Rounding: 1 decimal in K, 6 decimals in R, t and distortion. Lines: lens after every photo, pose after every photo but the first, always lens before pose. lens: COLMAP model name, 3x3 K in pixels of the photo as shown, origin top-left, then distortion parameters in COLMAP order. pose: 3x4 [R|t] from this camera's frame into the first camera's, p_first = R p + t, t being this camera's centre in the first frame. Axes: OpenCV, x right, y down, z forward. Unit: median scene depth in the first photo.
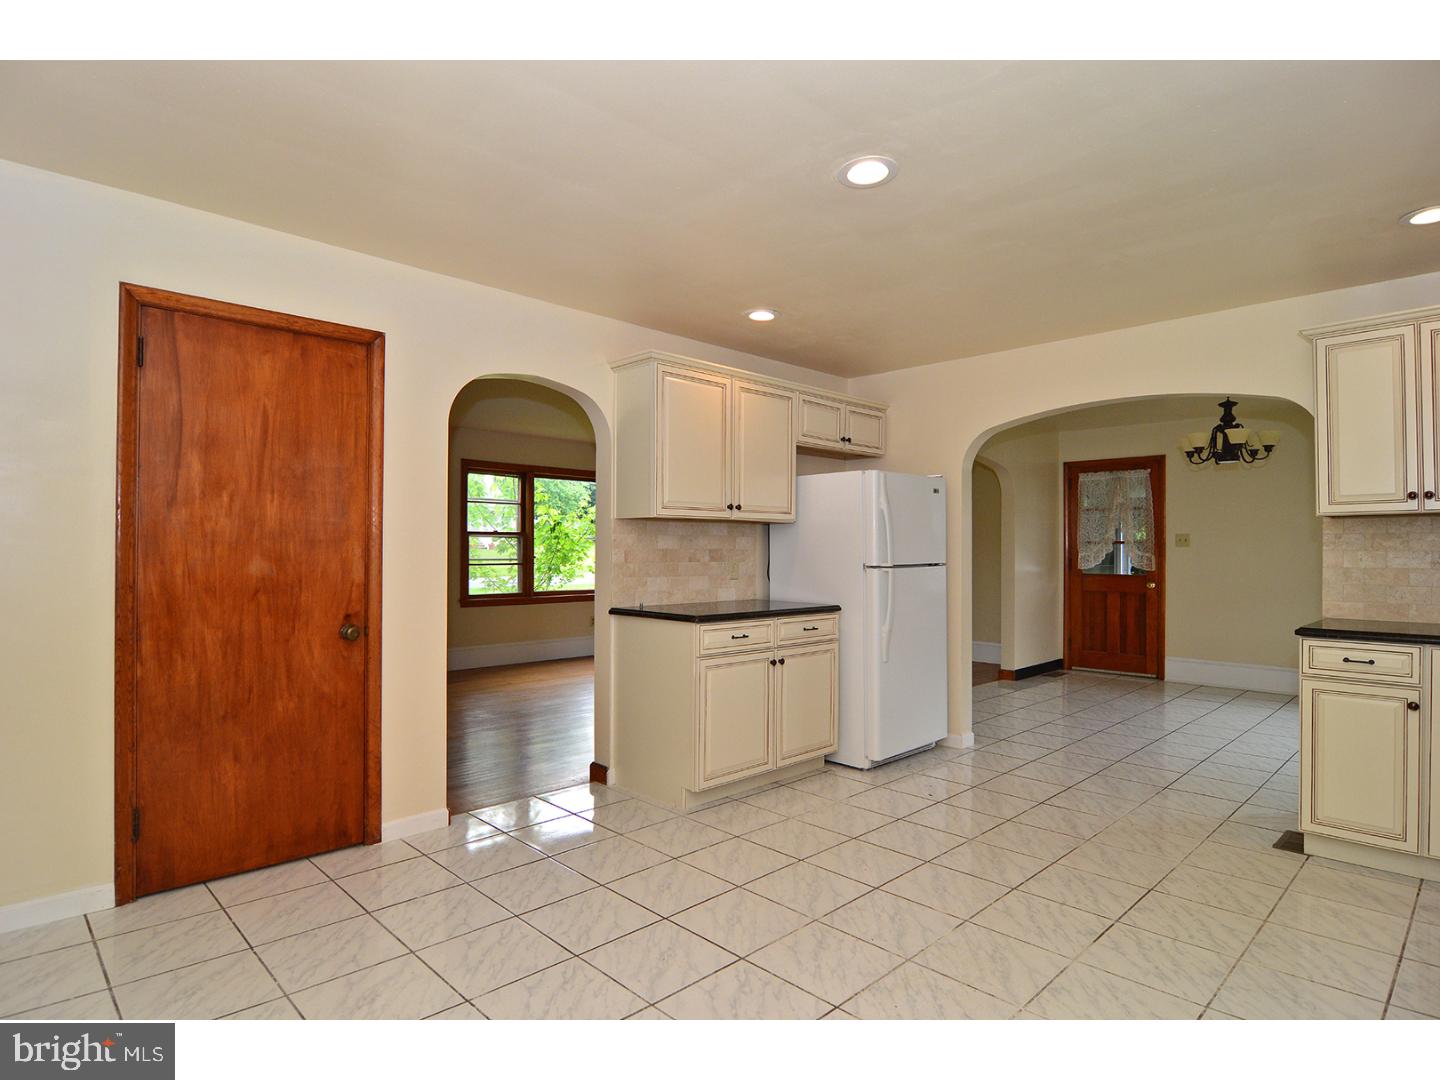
lens RADIAL K [[789.5, 0, 723.3], [0, 789.5, 543.3], [0, 0, 1]] dist [0.004007, -0.002711]
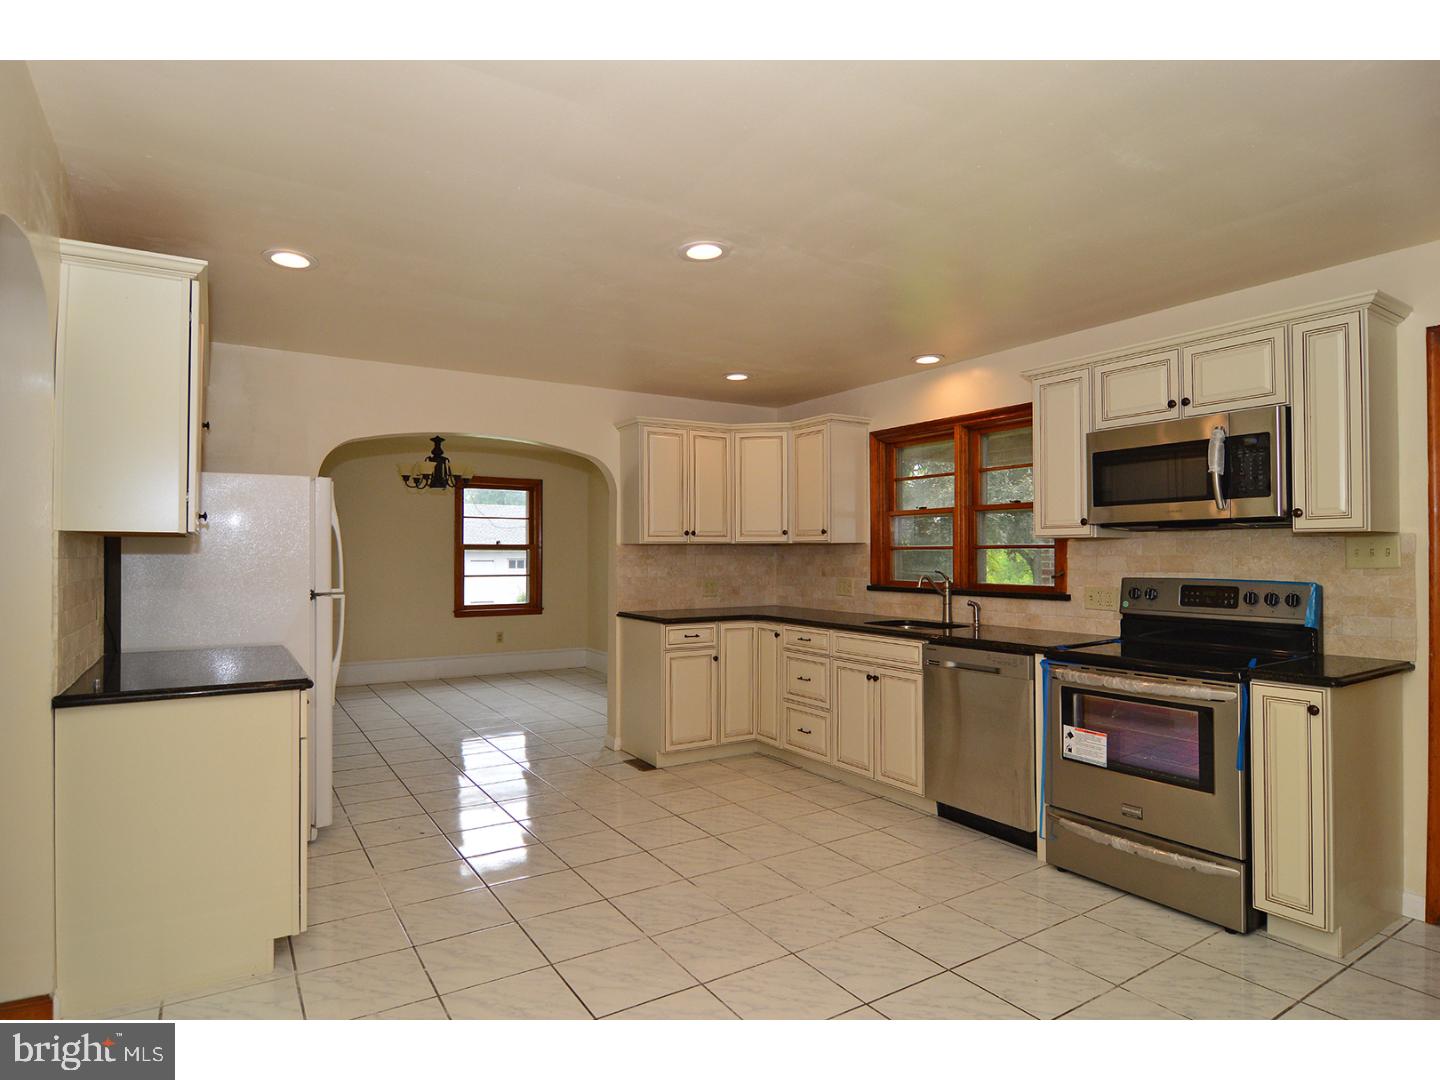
lens RADIAL K [[789.5, 0, 723.1], [0, 789.5, 545.7], [0, 0, 1]] dist [0.004007, -0.002711]
pose [[0.205849, 0.015342, 0.978464, -0.764678], [-0.011878, 0.999843, -0.013179, -0.013333], [-0.978512, -0.008910, 0.205999, 0.617558]]
